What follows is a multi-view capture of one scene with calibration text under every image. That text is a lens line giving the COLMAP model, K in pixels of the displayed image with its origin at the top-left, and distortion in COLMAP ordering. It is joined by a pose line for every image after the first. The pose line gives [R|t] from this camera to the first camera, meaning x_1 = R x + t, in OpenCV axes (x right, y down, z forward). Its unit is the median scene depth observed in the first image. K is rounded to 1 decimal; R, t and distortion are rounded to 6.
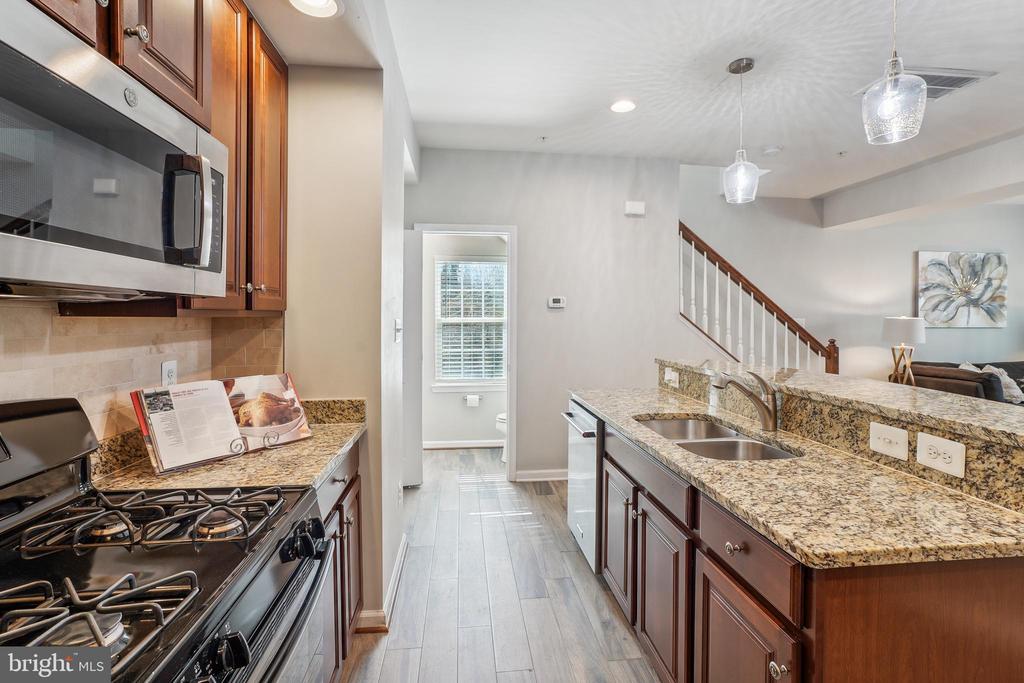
lens RADIAL K [[477.3, 0, 516.0], [0, 477.3, 321.4], [0, 0, 1]] dist [-0.044625, 0.025224]
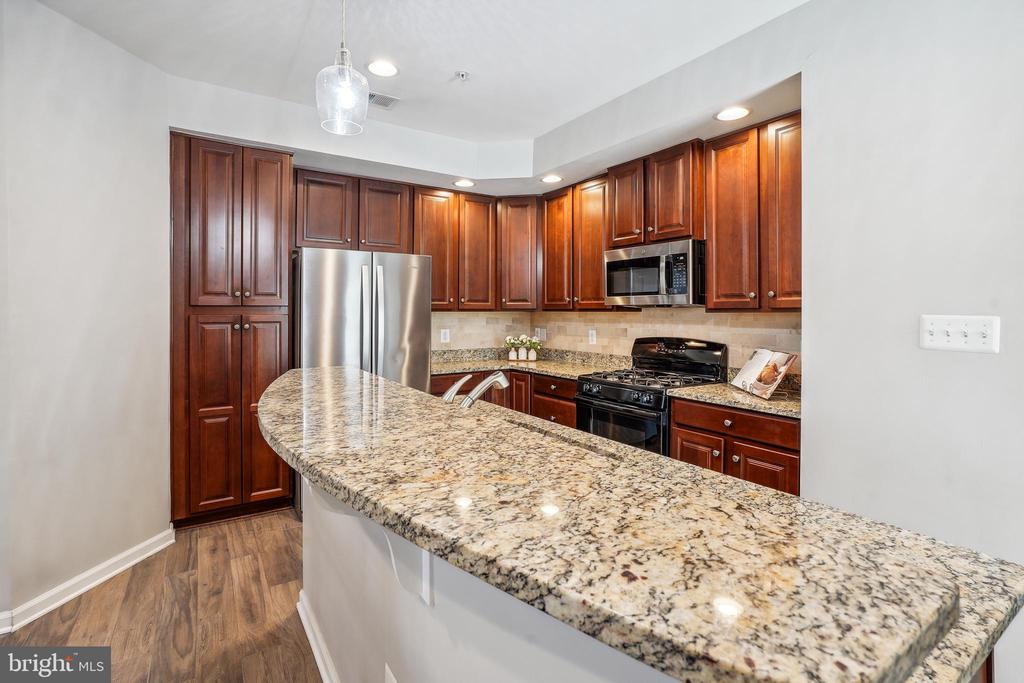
lens RADIAL K [[479.1, 0, 511.8], [0, 479.1, 310.4], [0, 0, 1]] dist [-0.037742, 0.019432]
pose [[-0.892734, -0.006835, -0.450532, 0.470496], [-0.008032, 0.999967, 0.000745, -0.006564], [0.450512, 0.004283, -0.892760, 1.014243]]
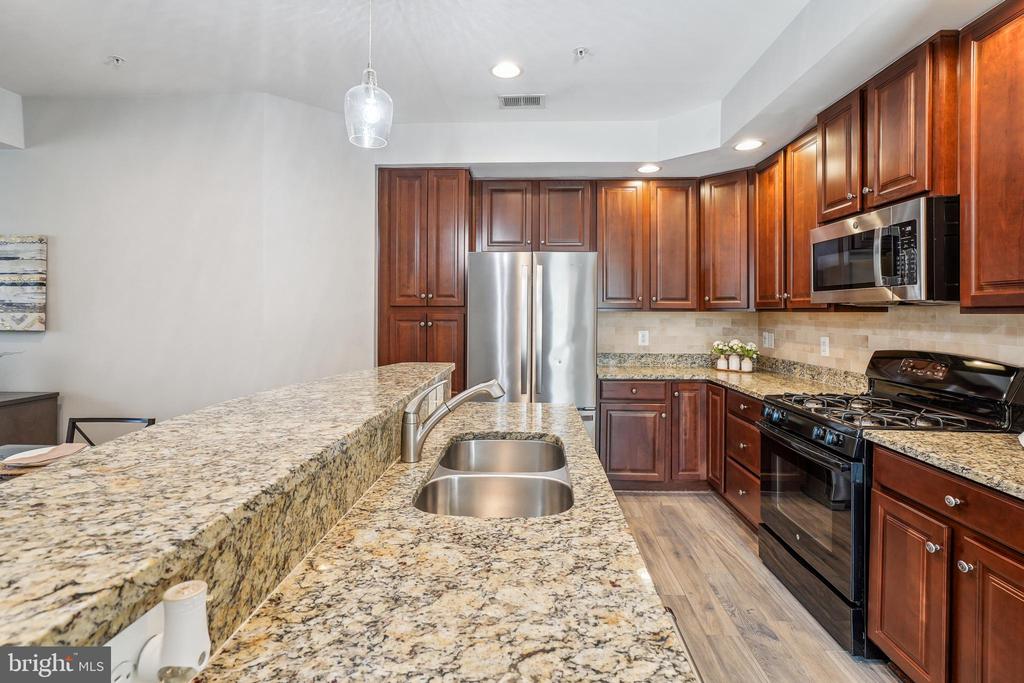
lens RADIAL K [[479.1, 0, 511.8], [0, 479.1, 310.4], [0, 0, 1]] dist [-0.037742, 0.019432]
pose [[-0.987190, -0.006764, 0.159405, 0.164666], [-0.006009, 0.999968, 0.005218, -0.008117], [-0.159435, 0.004193, -0.987199, 0.995177]]
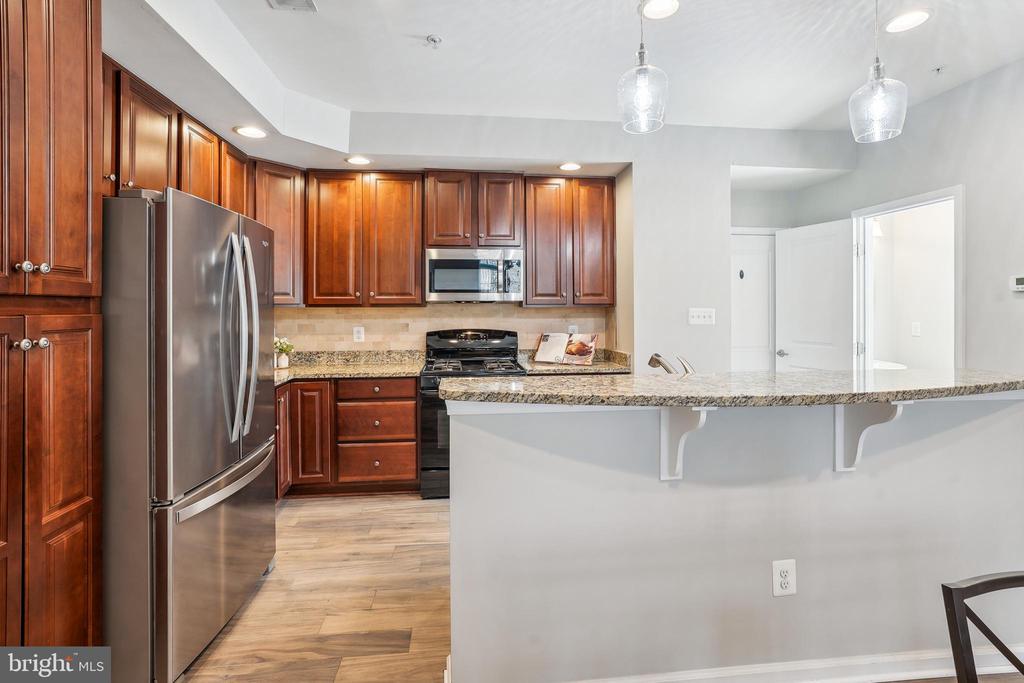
lens RADIAL K [[482.3, 0, 513.6], [0, 482.3, 305.9], [0, 0, 1]] dist [-0.044250, 0.026481]
pose [[-0.011710, -0.006345, -0.999911, 0.906408], [-0.004241, 0.999971, -0.006295, -0.001163], [0.999922, 0.004167, -0.011737, 0.370902]]
